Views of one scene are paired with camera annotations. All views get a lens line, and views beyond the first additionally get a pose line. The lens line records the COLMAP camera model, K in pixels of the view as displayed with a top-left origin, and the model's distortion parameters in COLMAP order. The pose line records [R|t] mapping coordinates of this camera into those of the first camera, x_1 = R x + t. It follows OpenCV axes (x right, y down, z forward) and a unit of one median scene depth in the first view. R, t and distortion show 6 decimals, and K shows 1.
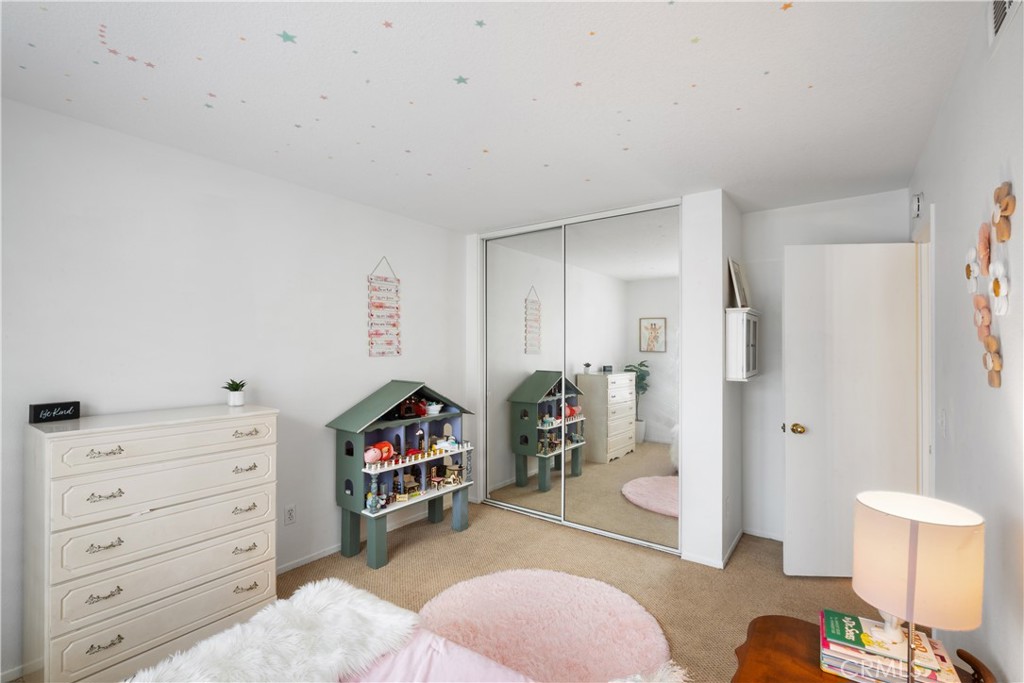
lens RADIAL K [[463.4, 0, 517.5], [0, 463.4, 344.2], [0, 0, 1]] dist [-0.000133, -0.000015]
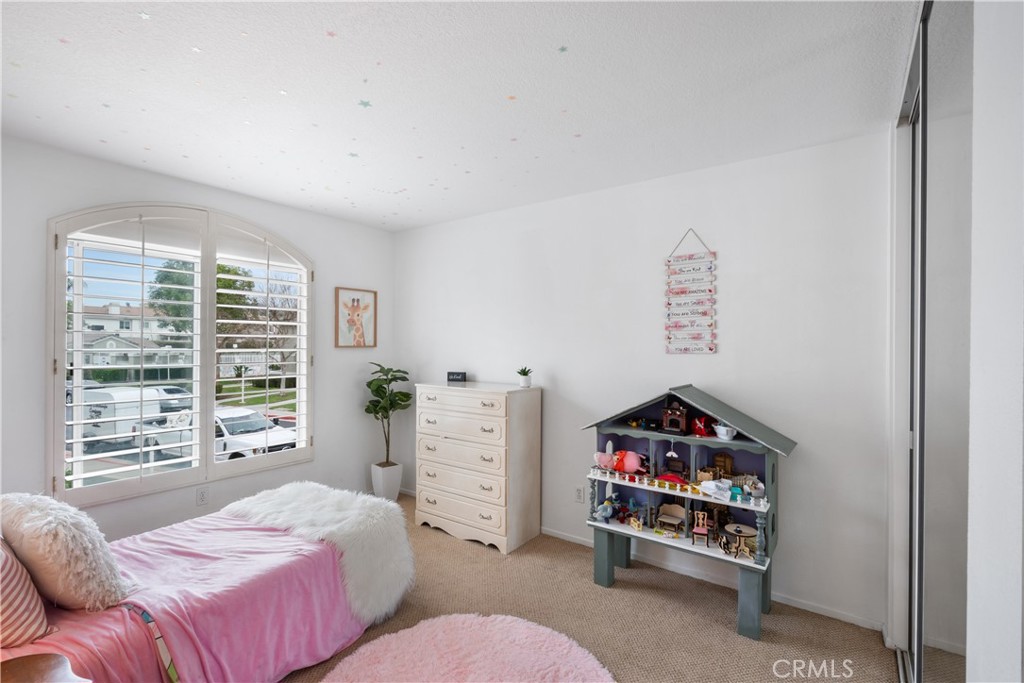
lens RADIAL K [[463.4, 0, 517.5], [0, 463.4, 344.2], [0, 0, 1]] dist [-0.000133, -0.000015]
pose [[0.000154, 0.000771, -1.000000, 0.519631], [0.005041, 0.999987, 0.000772, 0.007660], [0.999987, -0.005041, 0.000150, 0.714726]]
